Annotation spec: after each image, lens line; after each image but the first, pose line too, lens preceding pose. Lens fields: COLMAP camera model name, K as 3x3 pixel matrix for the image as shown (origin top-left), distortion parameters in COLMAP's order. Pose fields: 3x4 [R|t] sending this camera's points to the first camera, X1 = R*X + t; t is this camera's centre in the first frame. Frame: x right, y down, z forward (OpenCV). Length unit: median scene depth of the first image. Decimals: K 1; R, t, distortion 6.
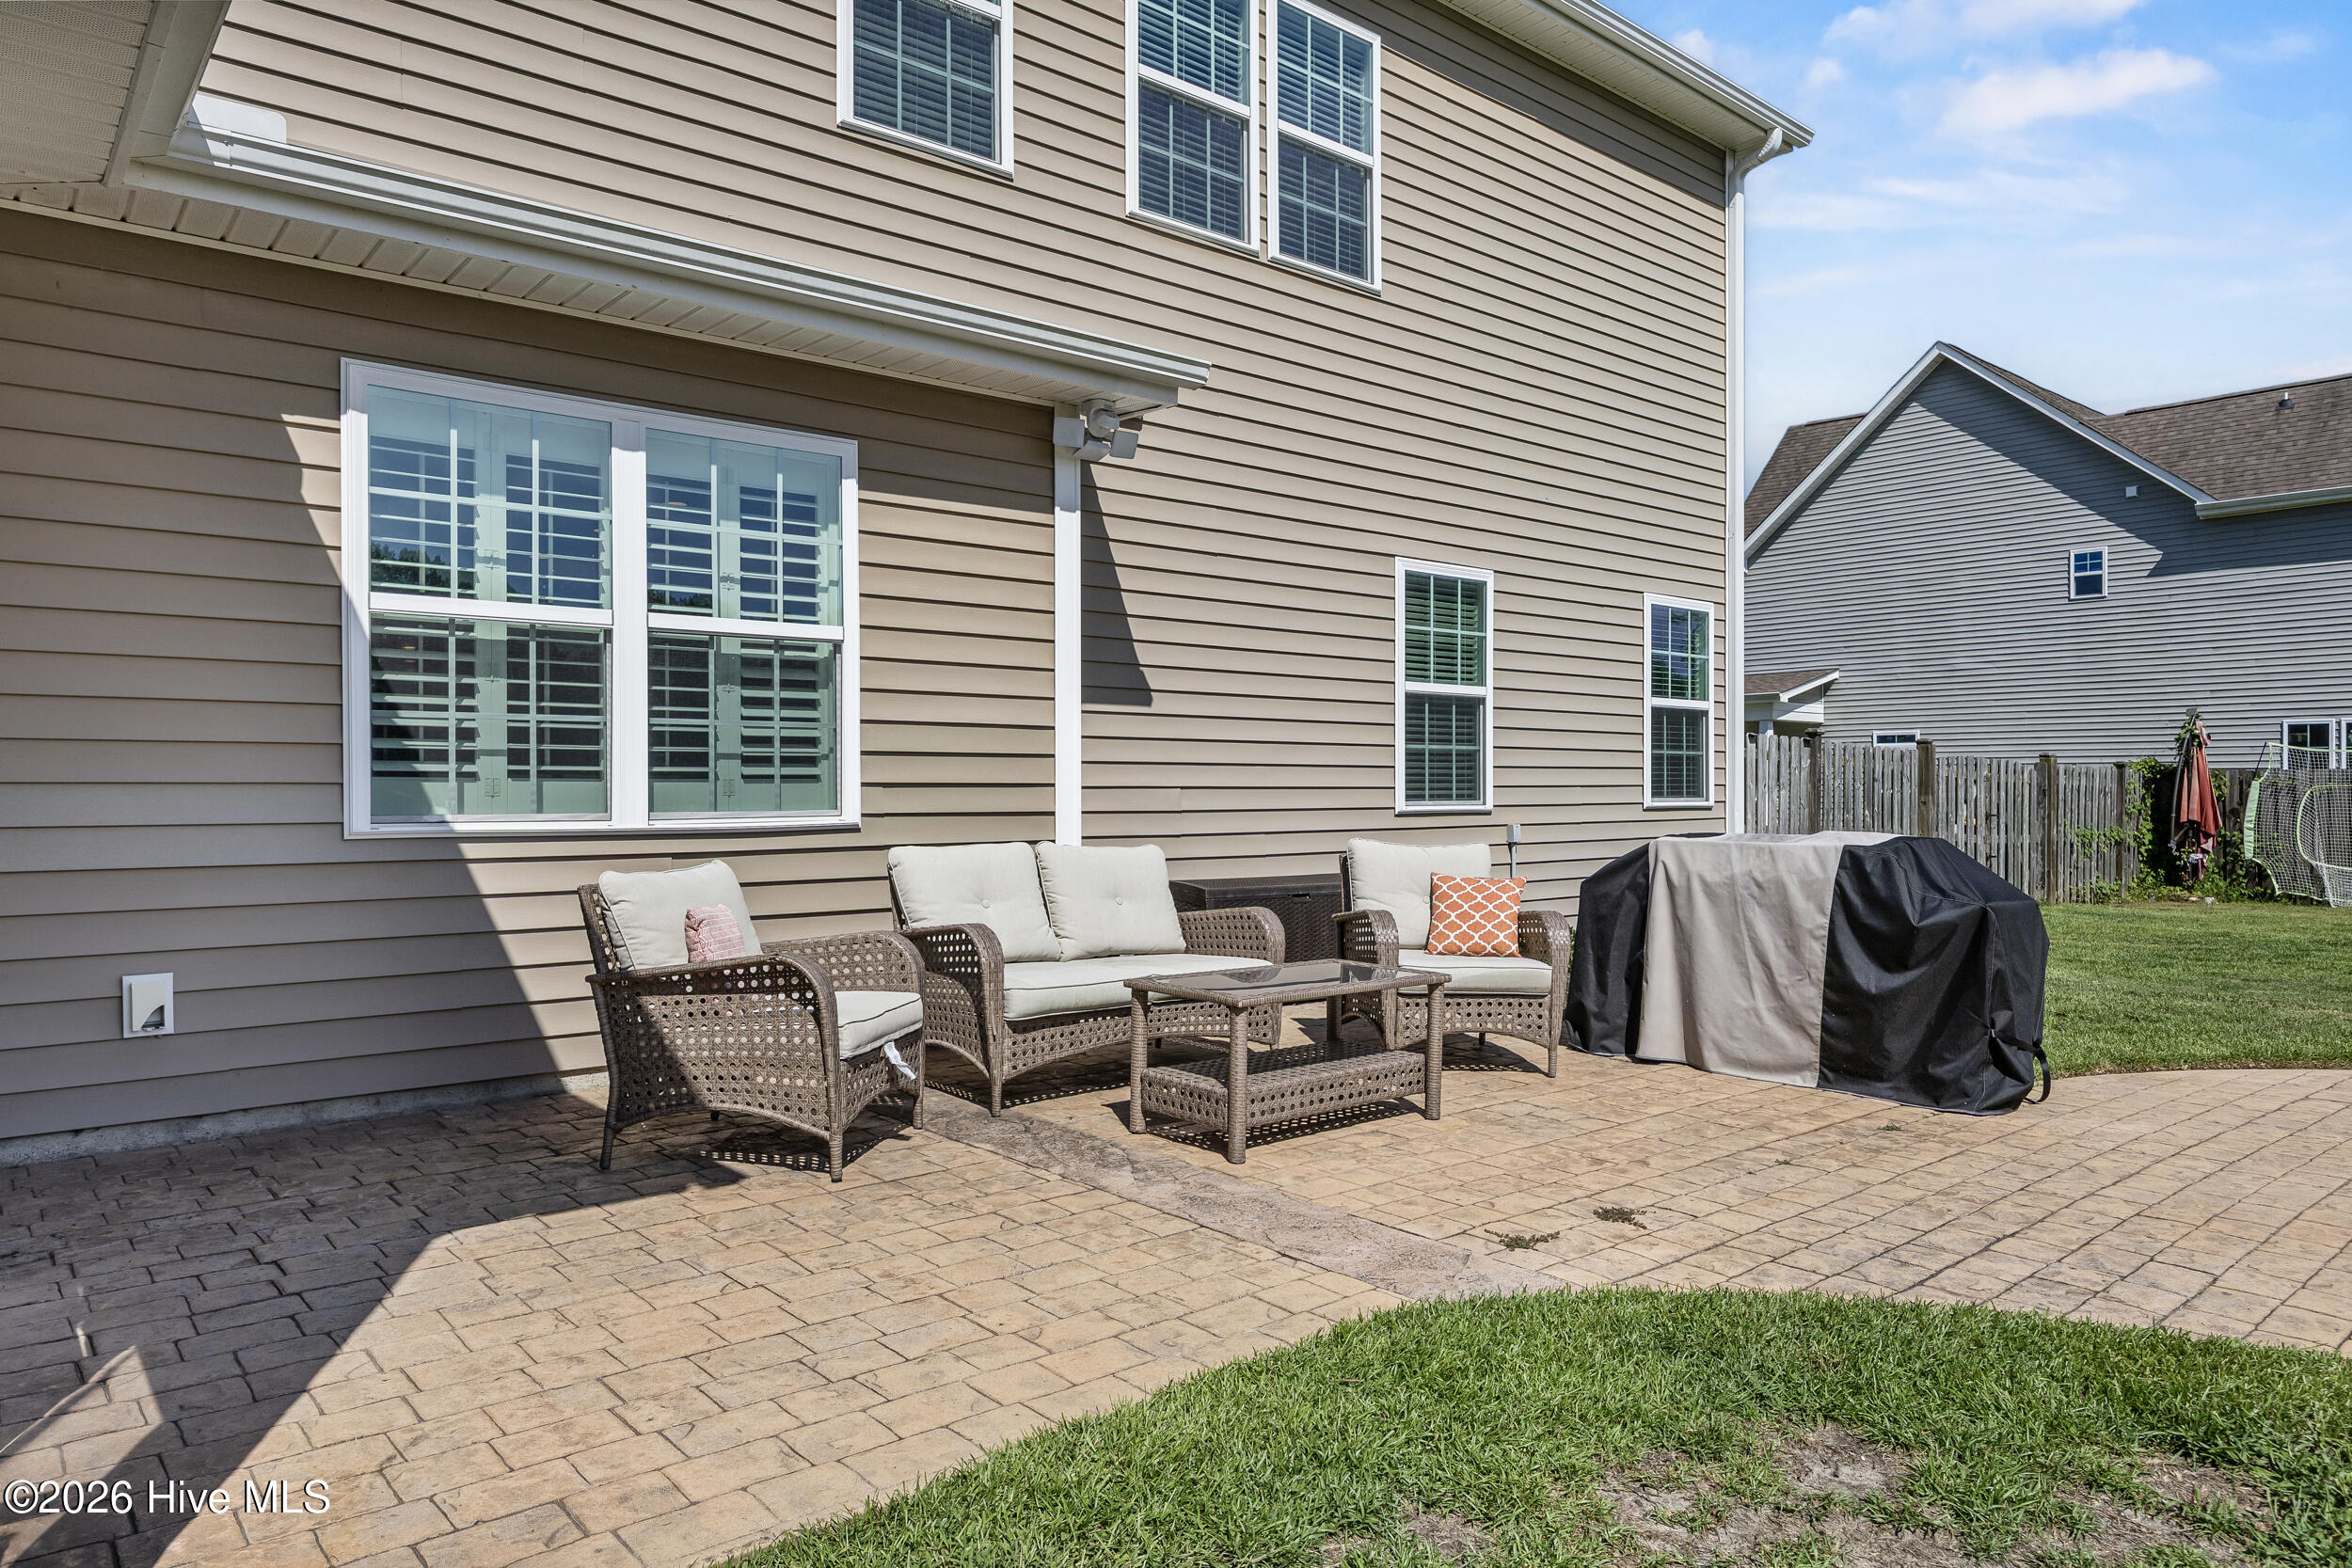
lens RADIAL K [[1495.3, 0, 1172.4], [0, 1495.3, 790.9], [0, 0, 1]] dist [-0.005352, -0.000882]
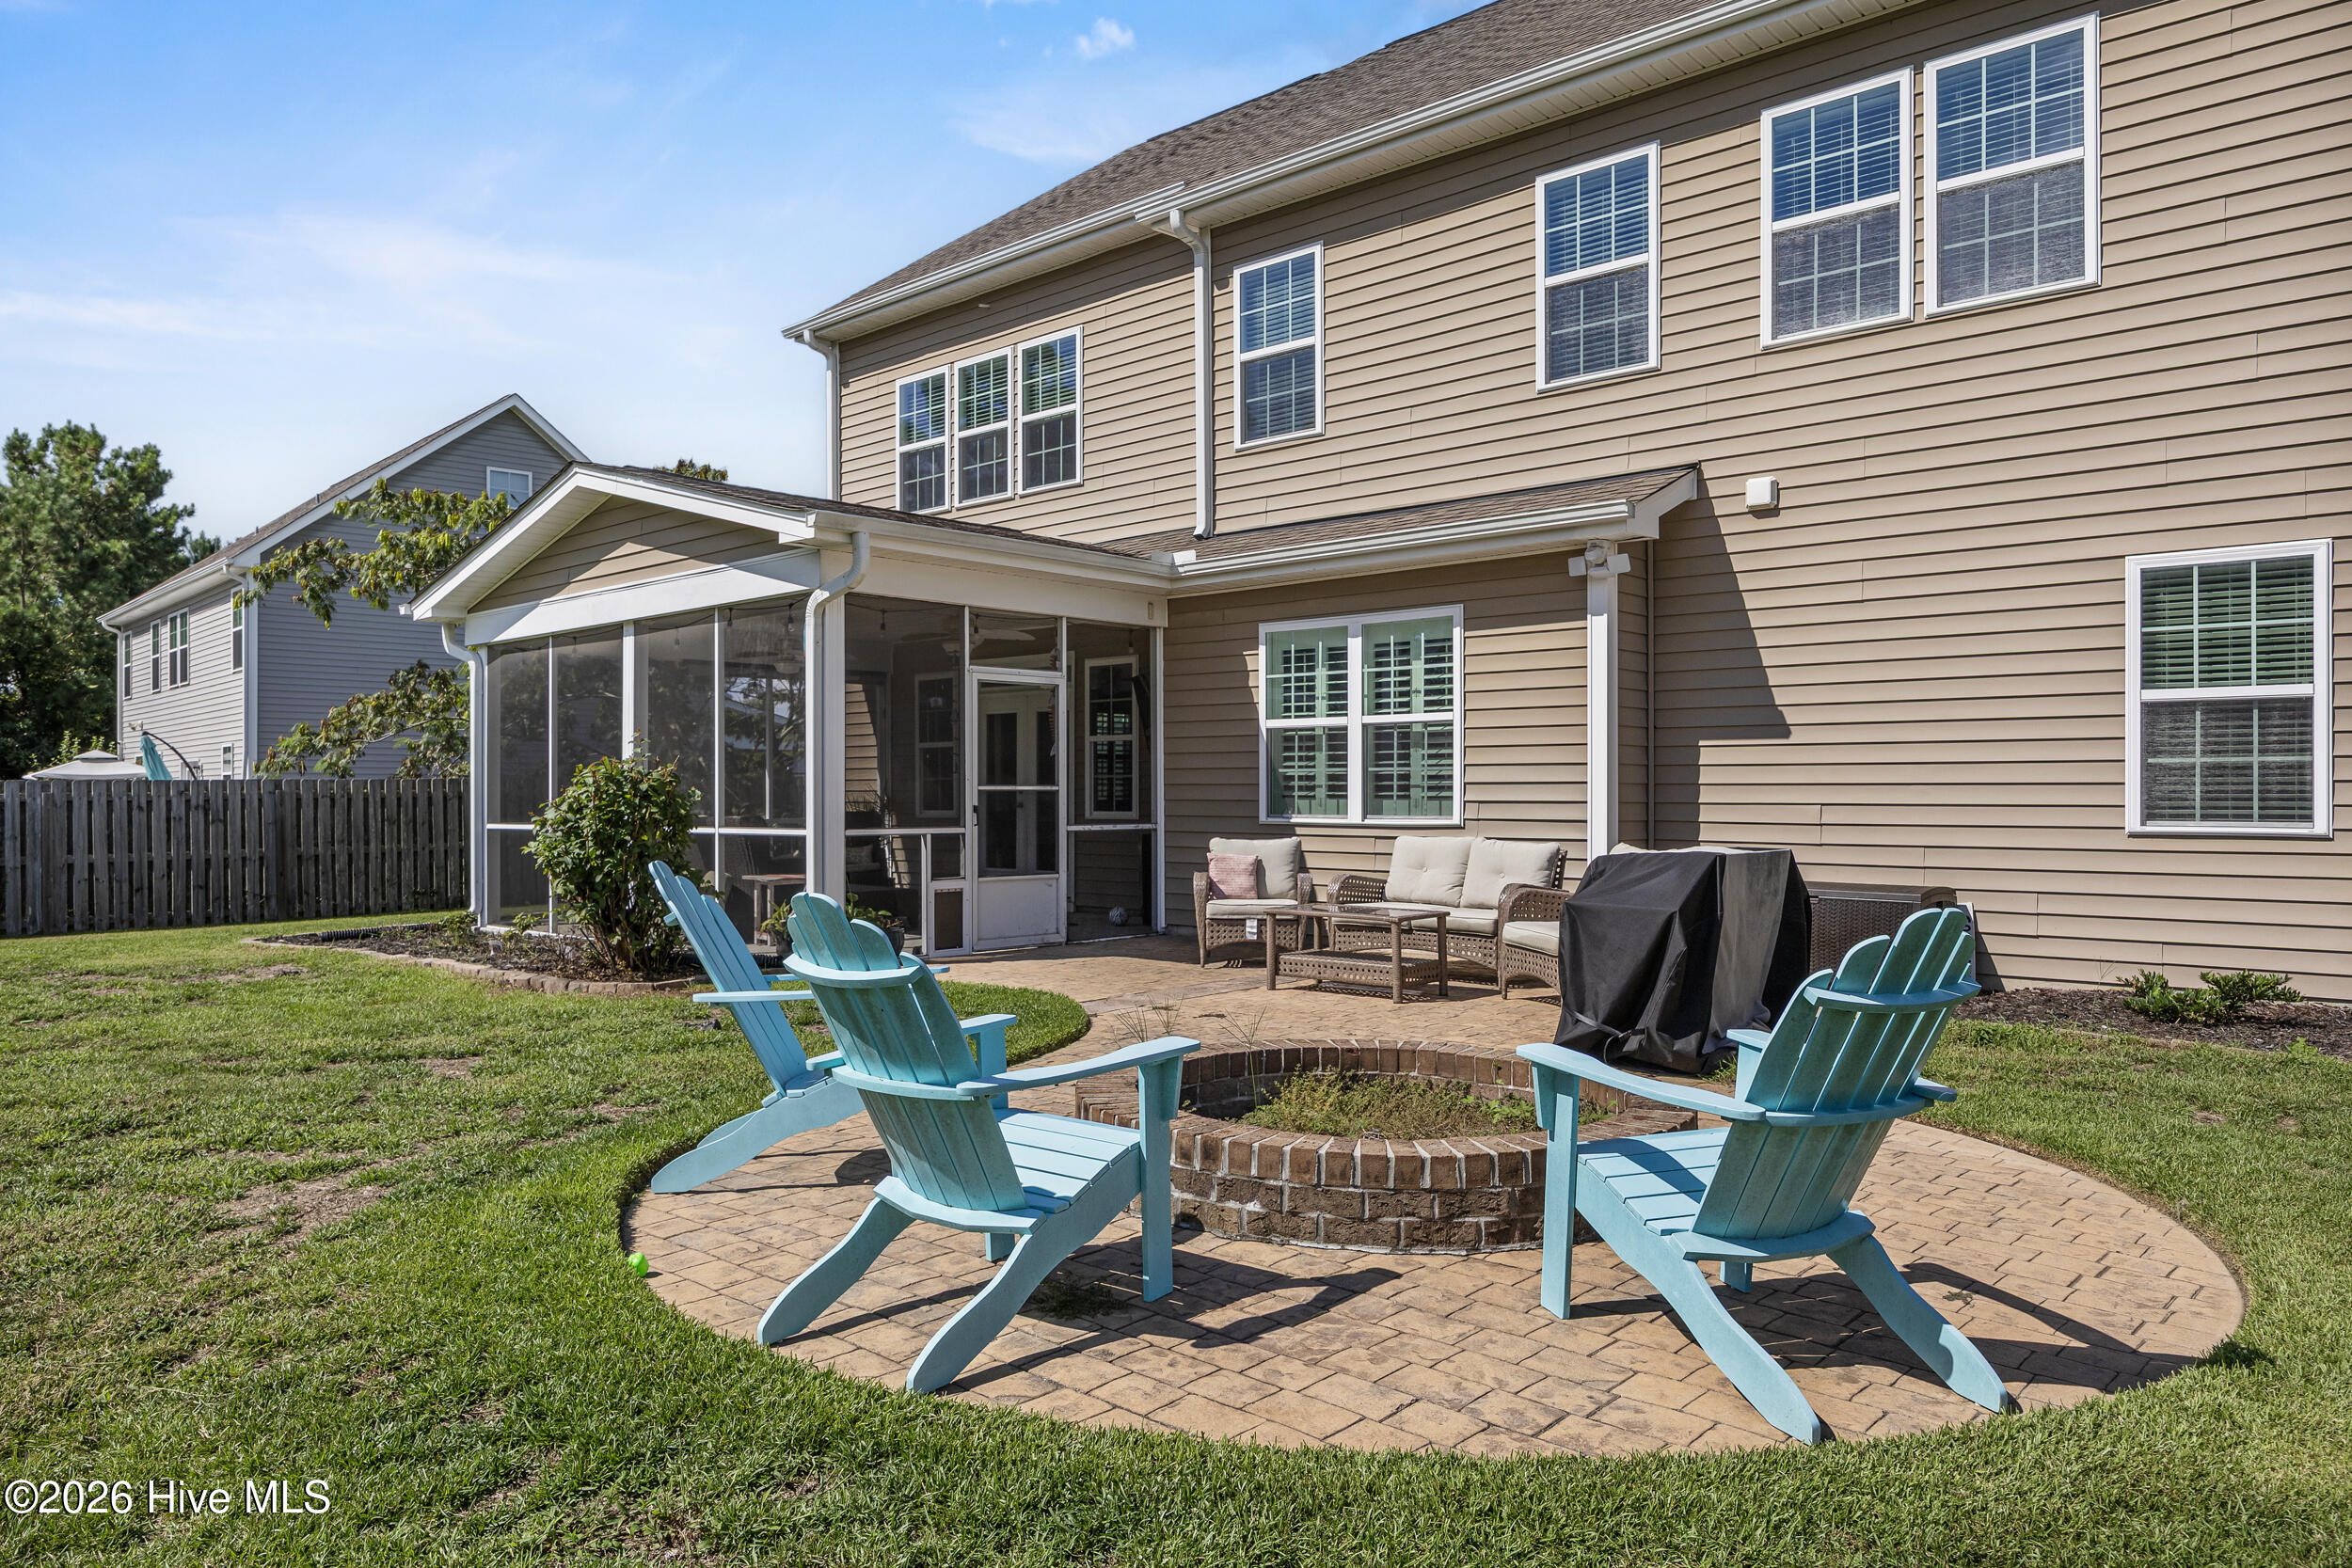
lens RADIAL K [[1614.5, 0, 1163.5], [0, 1614.5, 792.7], [0, 0, 1]] dist [-0.015570, 0.004198]
pose [[0.110200, 0.000911, -0.993909, 1.148106], [-0.001275, 0.999999, 0.000775, -0.011284], [0.993909, 0.001182, 0.110201, 0.318888]]
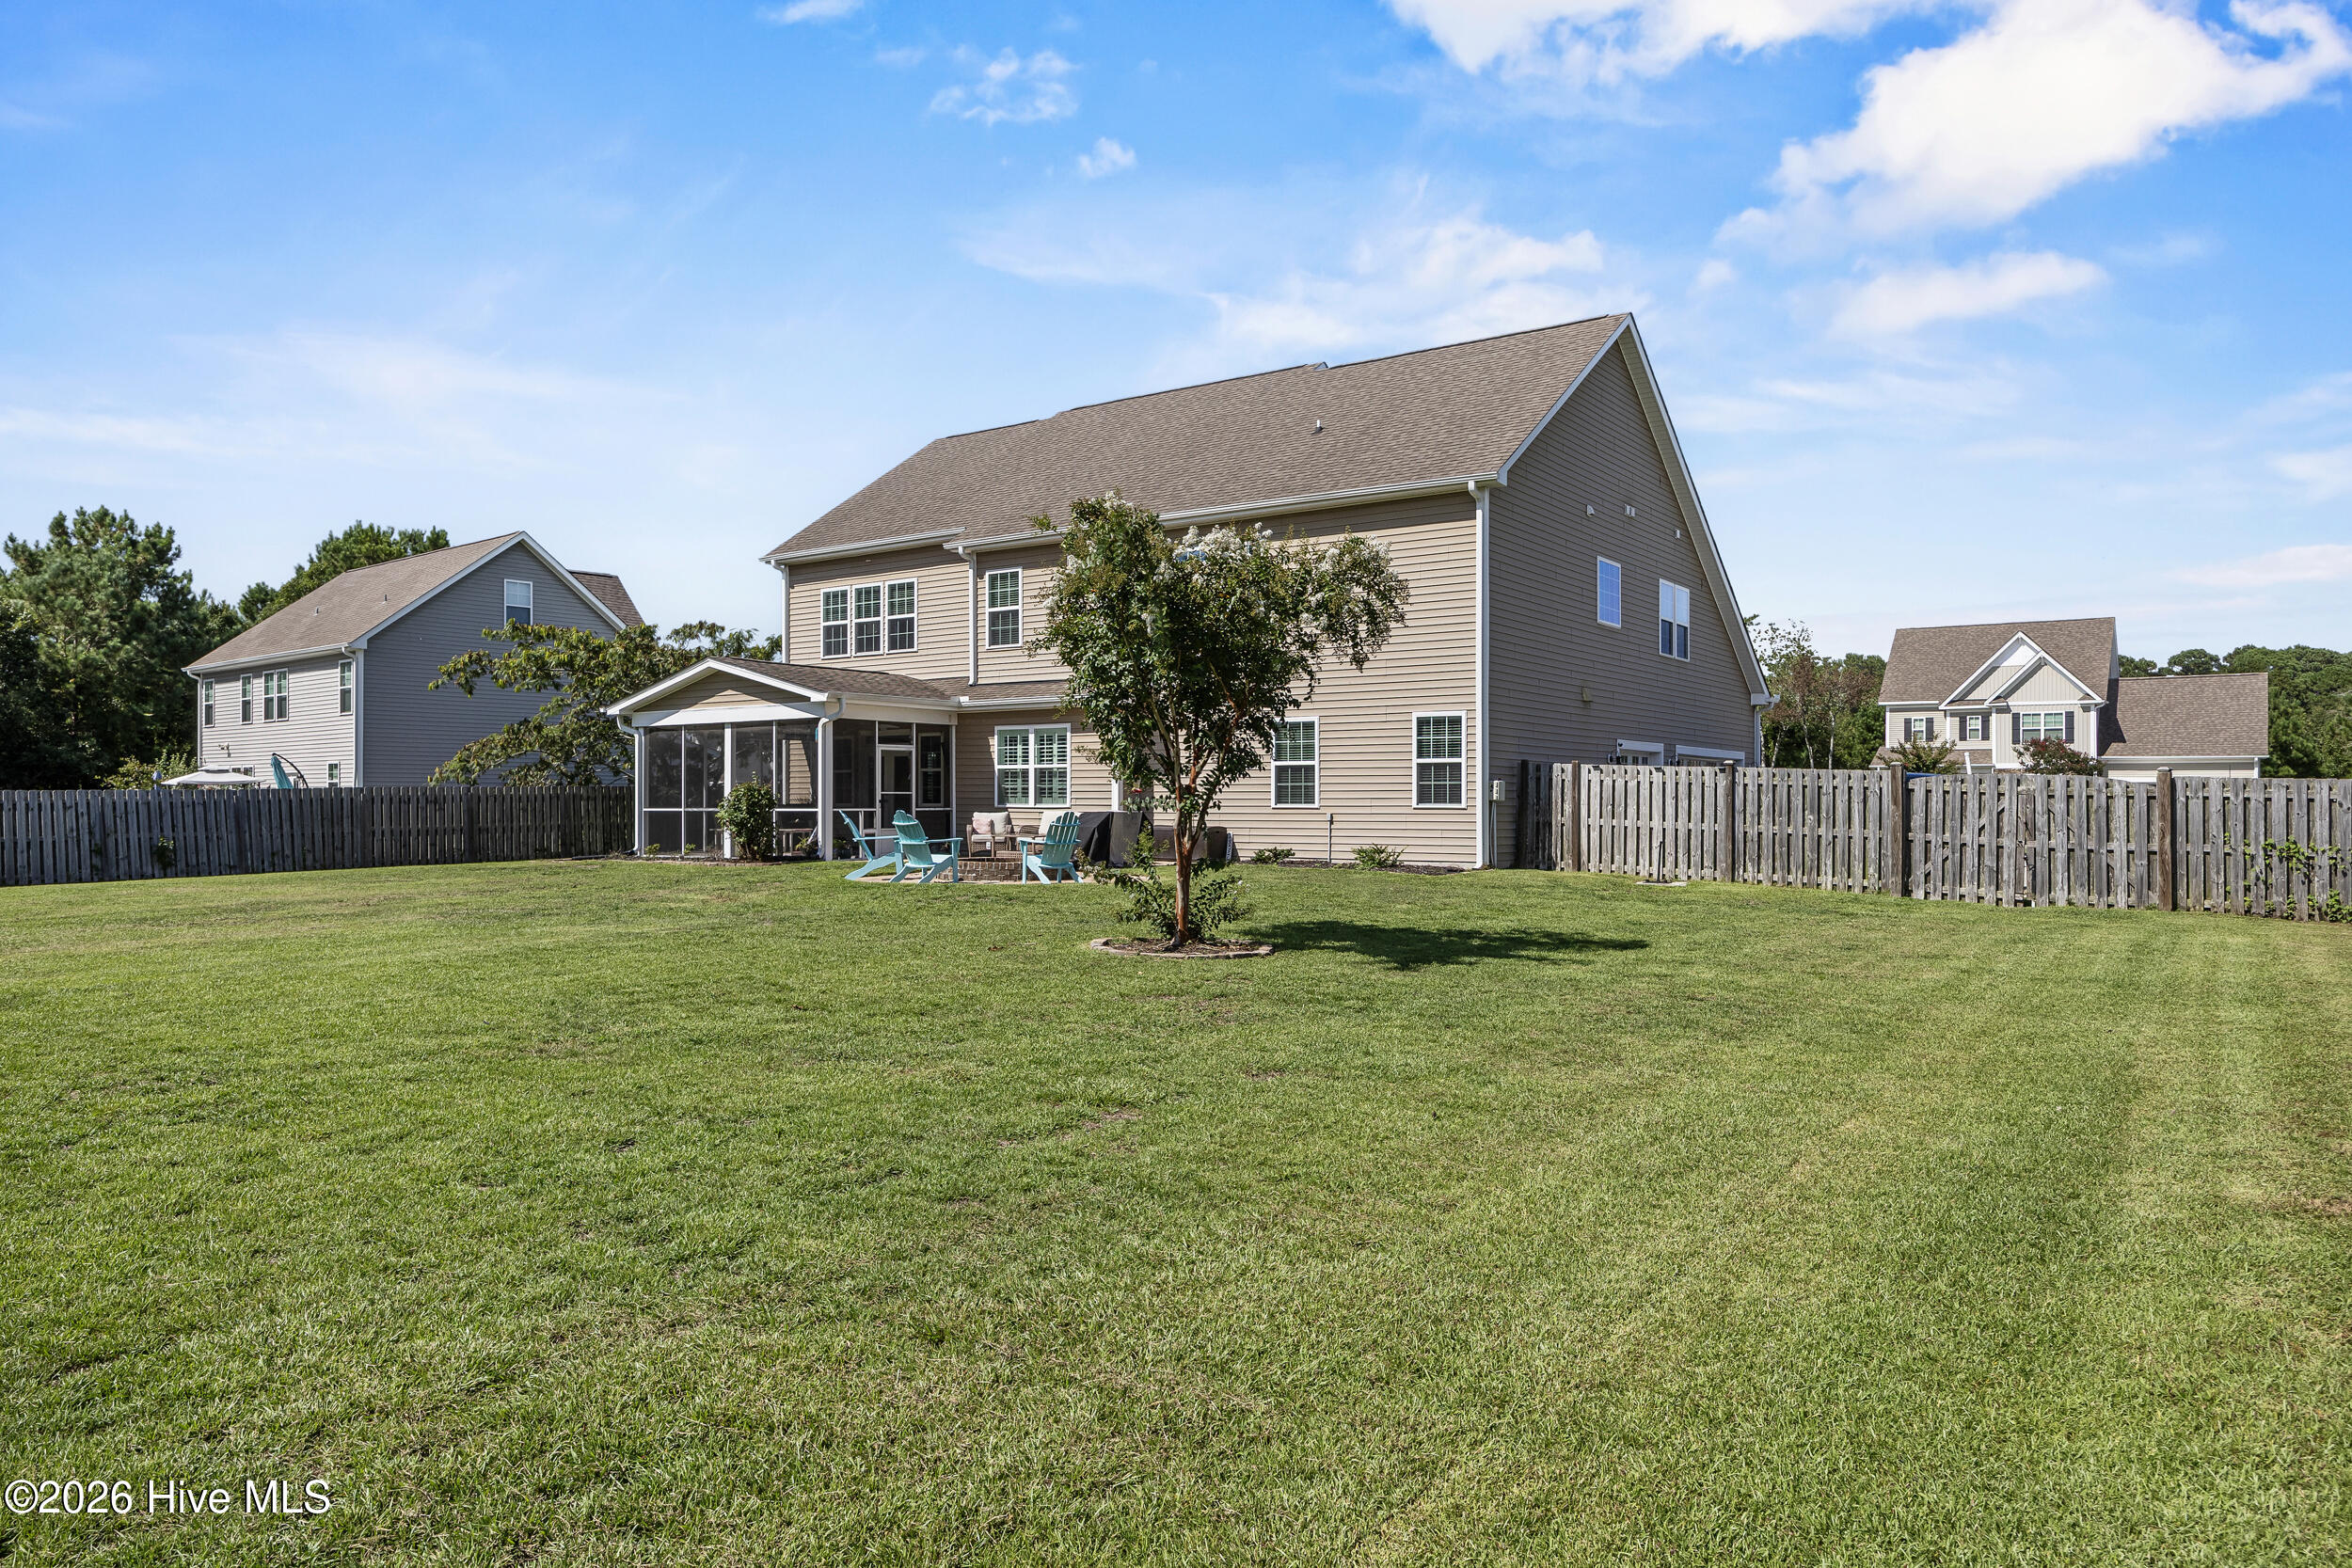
lens RADIAL K [[1557.0, 0, 1179.5], [0, 1557.0, 810.6], [0, 0, 1]] dist [-0.021505, 0.003700]
pose [[0.250589, 0.010180, -0.968040, 3.189075], [-0.001965, 0.999948, 0.010007, -0.010358], [0.968092, -0.000605, 0.250596, 0.092936]]
